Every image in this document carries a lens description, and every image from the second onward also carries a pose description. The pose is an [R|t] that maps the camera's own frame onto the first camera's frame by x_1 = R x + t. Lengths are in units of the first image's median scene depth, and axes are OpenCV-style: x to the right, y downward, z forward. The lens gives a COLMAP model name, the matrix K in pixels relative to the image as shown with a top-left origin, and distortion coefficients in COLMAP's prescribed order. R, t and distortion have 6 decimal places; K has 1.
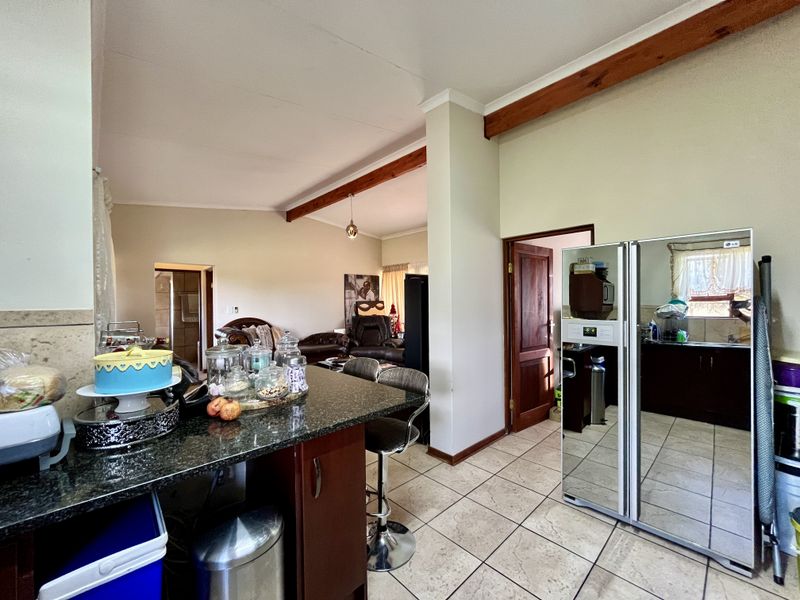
lens RADIAL K [[324.9, 0, 397.6], [0, 324.9, 300.5], [0, 0, 1]] dist [-0.002224, -0.000605]
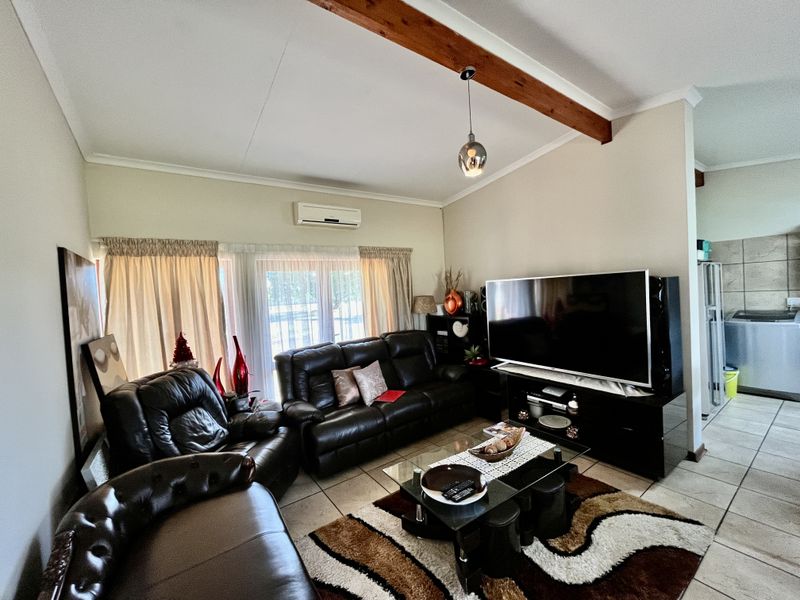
lens RADIAL K [[324.9, 0, 397.6], [0, 324.9, 300.5], [0, 0, 1]] dist [-0.002224, -0.000605]
pose [[0.137321, -0.026043, 0.990184, -0.380933], [0.058113, 0.998144, 0.018193, -0.026056], [-0.988820, 0.055044, 0.138580, 0.683560]]
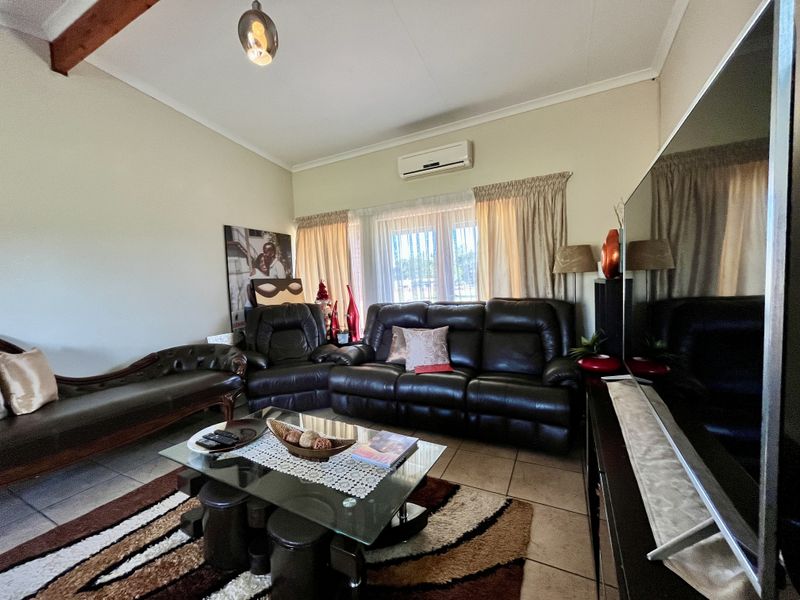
lens RADIAL K [[324.9, 0, 397.6], [0, 324.9, 300.5], [0, 0, 1]] dist [-0.002224, -0.000605]
pose [[0.938917, -0.042673, 0.341488, -0.085893], [0.029339, 0.998595, 0.044121, 0.021124], [-0.342892, -0.031407, 0.938850, 0.423003]]
